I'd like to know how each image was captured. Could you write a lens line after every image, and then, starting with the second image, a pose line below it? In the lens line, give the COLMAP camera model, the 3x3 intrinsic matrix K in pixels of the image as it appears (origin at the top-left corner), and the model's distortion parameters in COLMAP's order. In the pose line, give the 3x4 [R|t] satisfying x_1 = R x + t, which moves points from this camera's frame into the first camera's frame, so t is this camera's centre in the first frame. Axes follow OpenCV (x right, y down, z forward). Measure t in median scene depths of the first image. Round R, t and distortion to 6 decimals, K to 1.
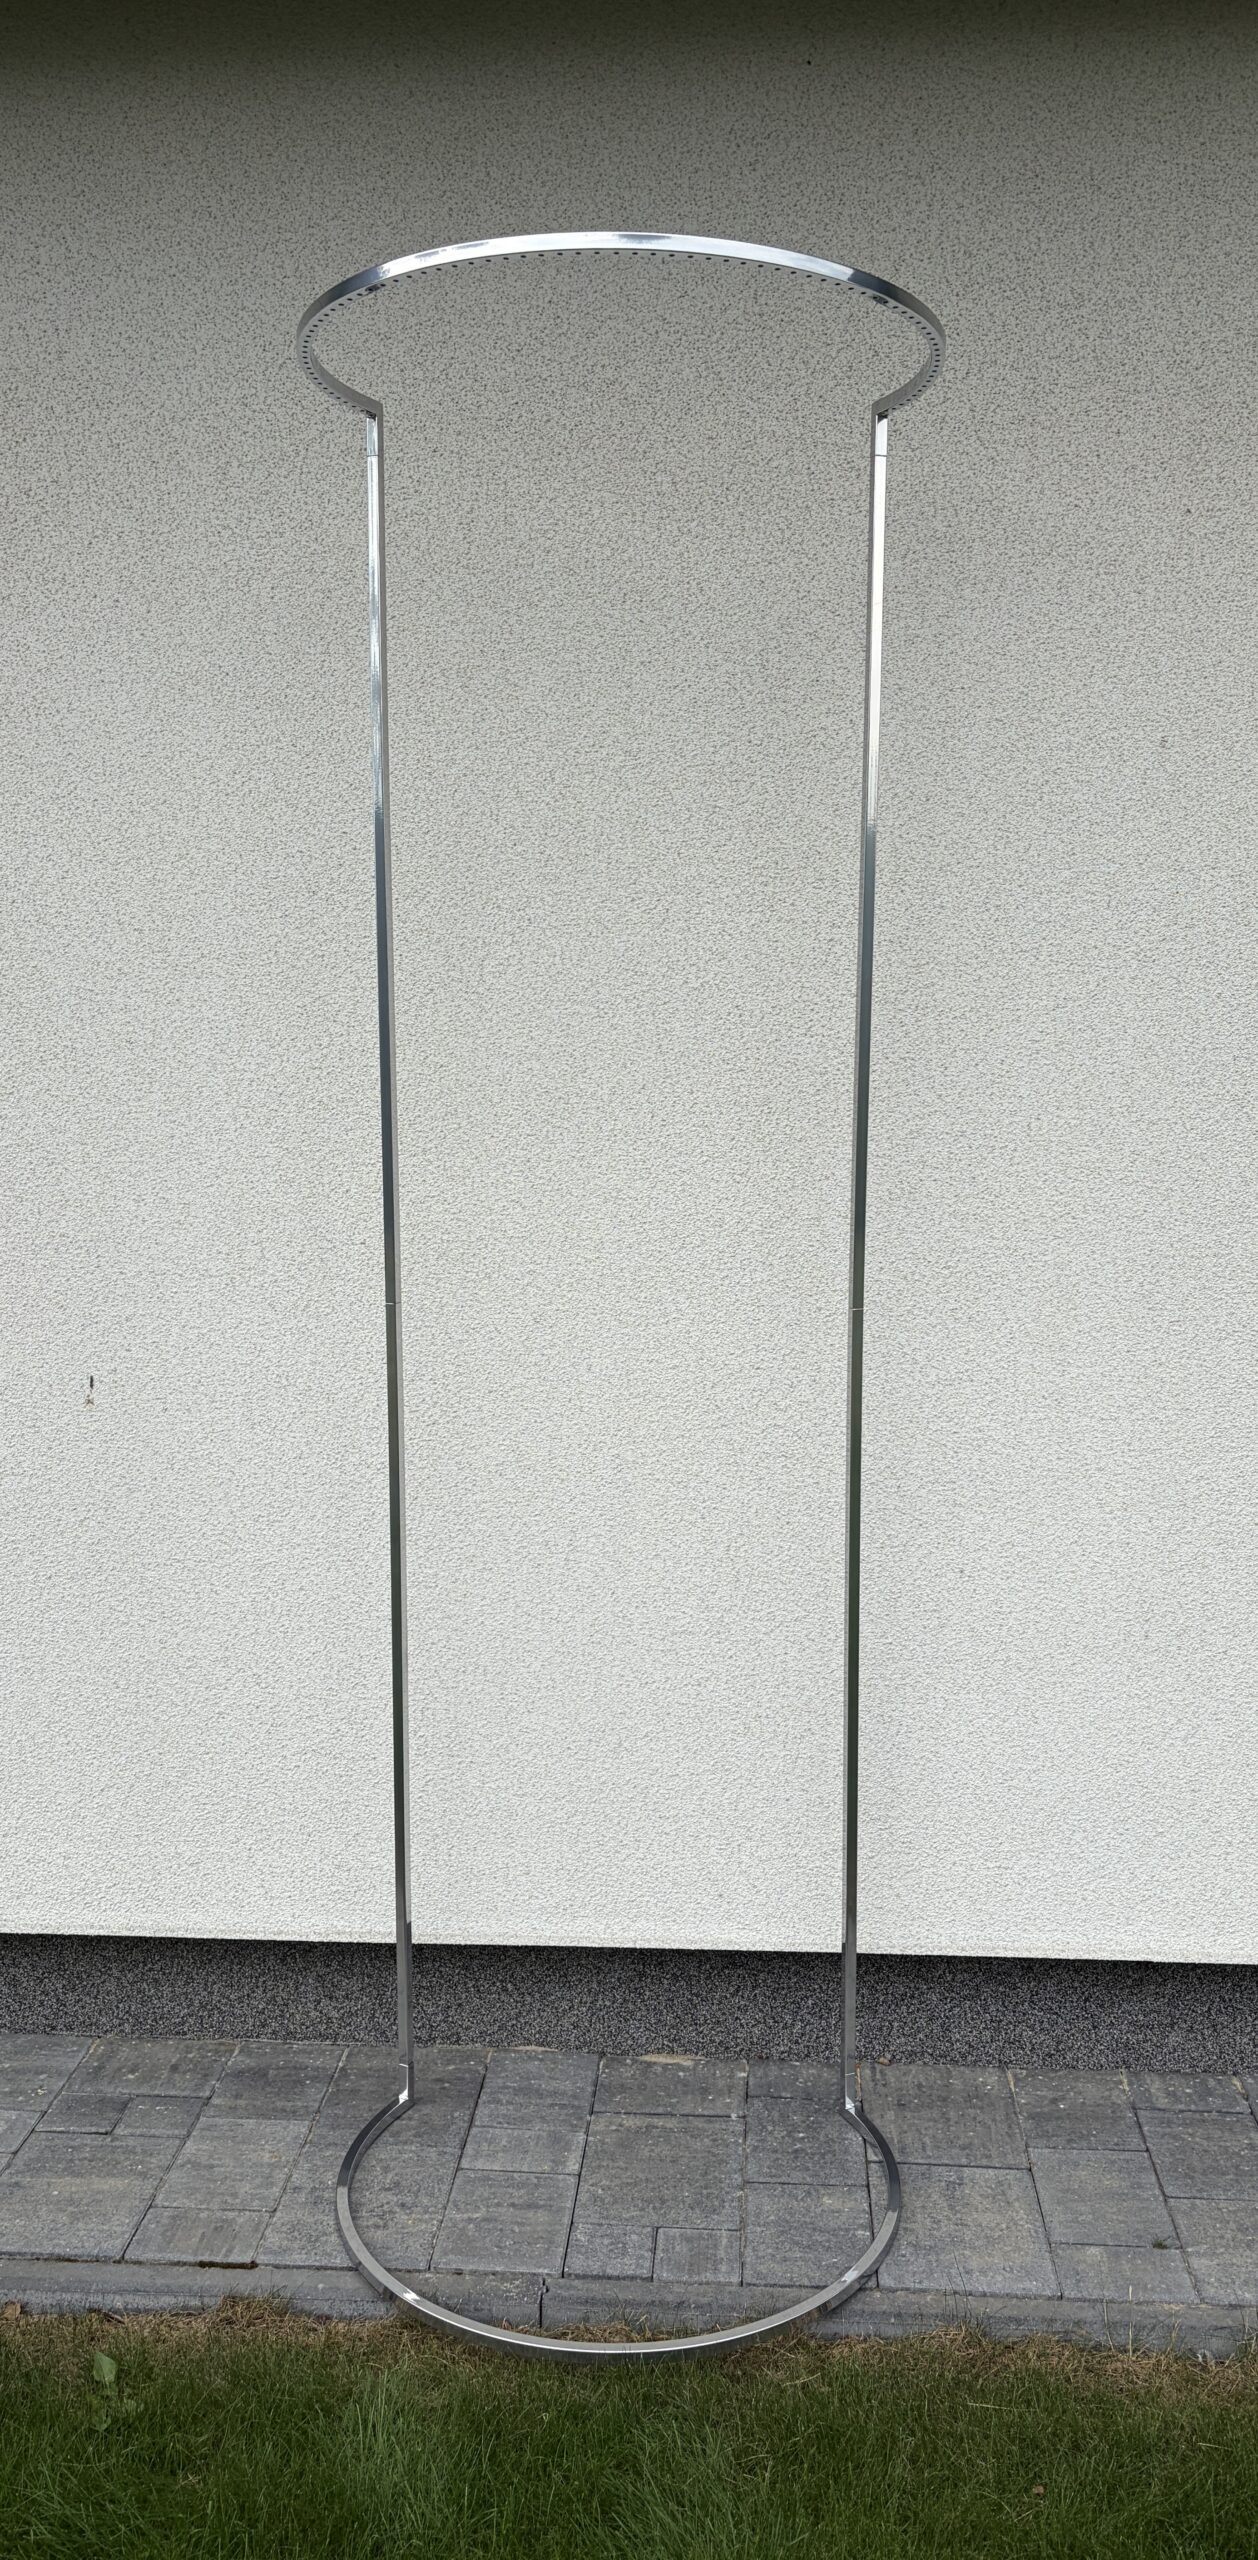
lens RADIAL K [[1919.5, 0, 631.6], [0, 1919.5, 1312.6], [0, 0, 1]] dist [0.049681, -0.066285]
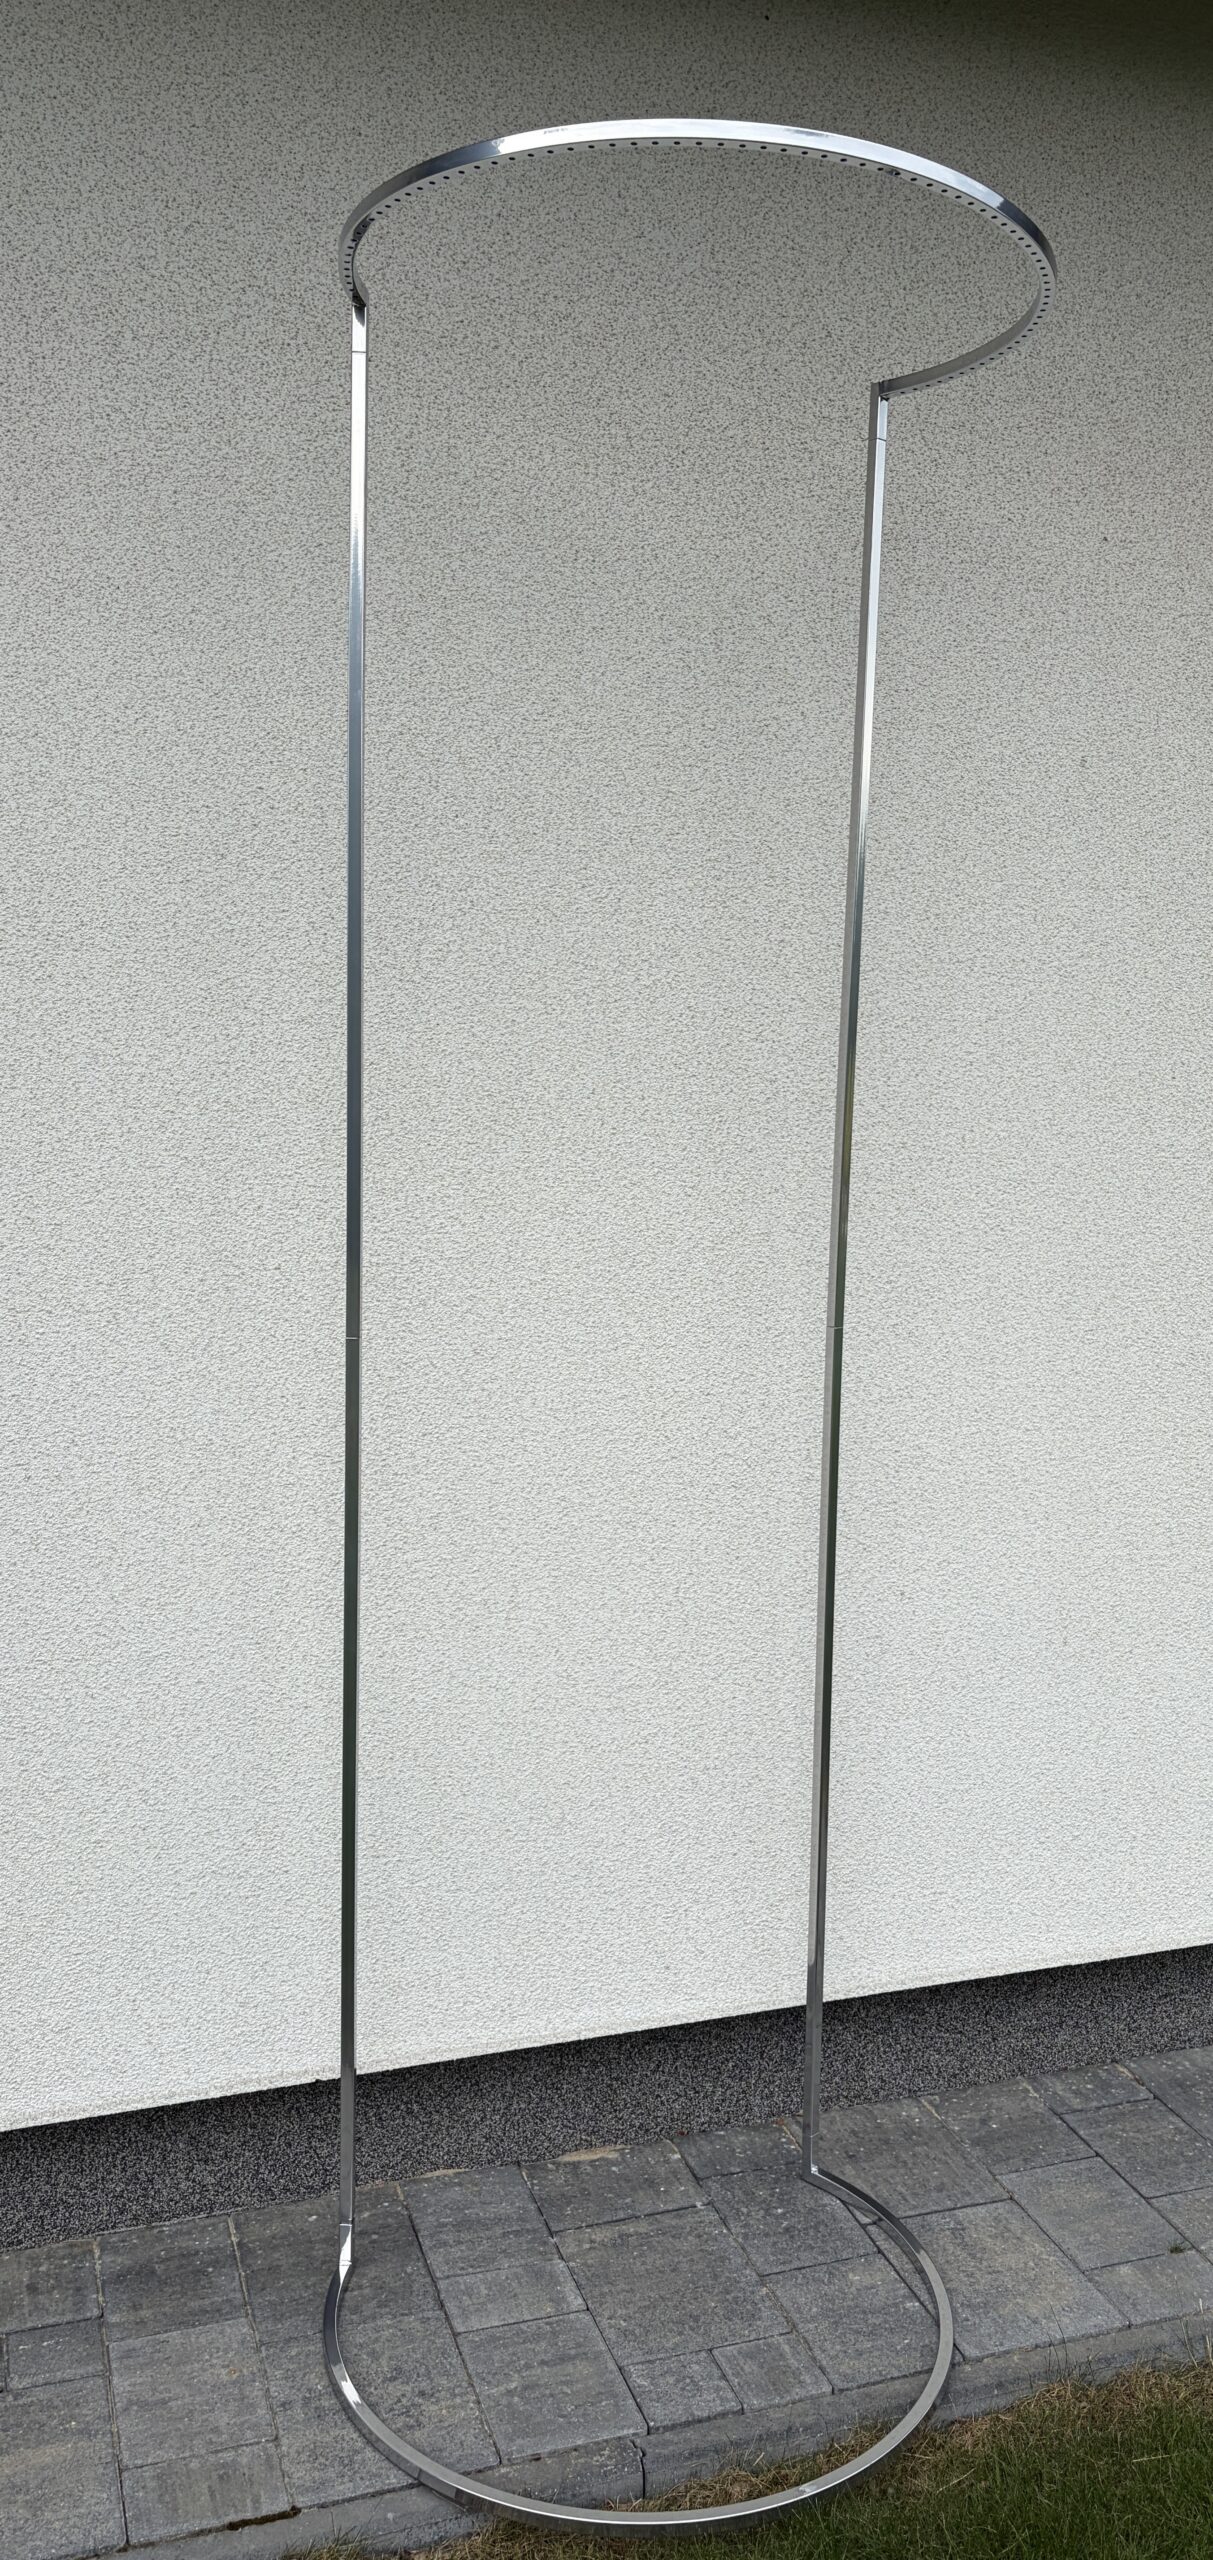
lens RADIAL K [[1890.8, 0, 626.6], [0, 1890.8, 1293.2], [0, 0, 1]] dist [0.049218, -0.063443]
pose [[0.923990, -0.023763, 0.381679, -0.324885], [0.030247, 0.999482, -0.010998, -0.011477], [-0.381220, 0.021707, 0.924230, 0.165690]]
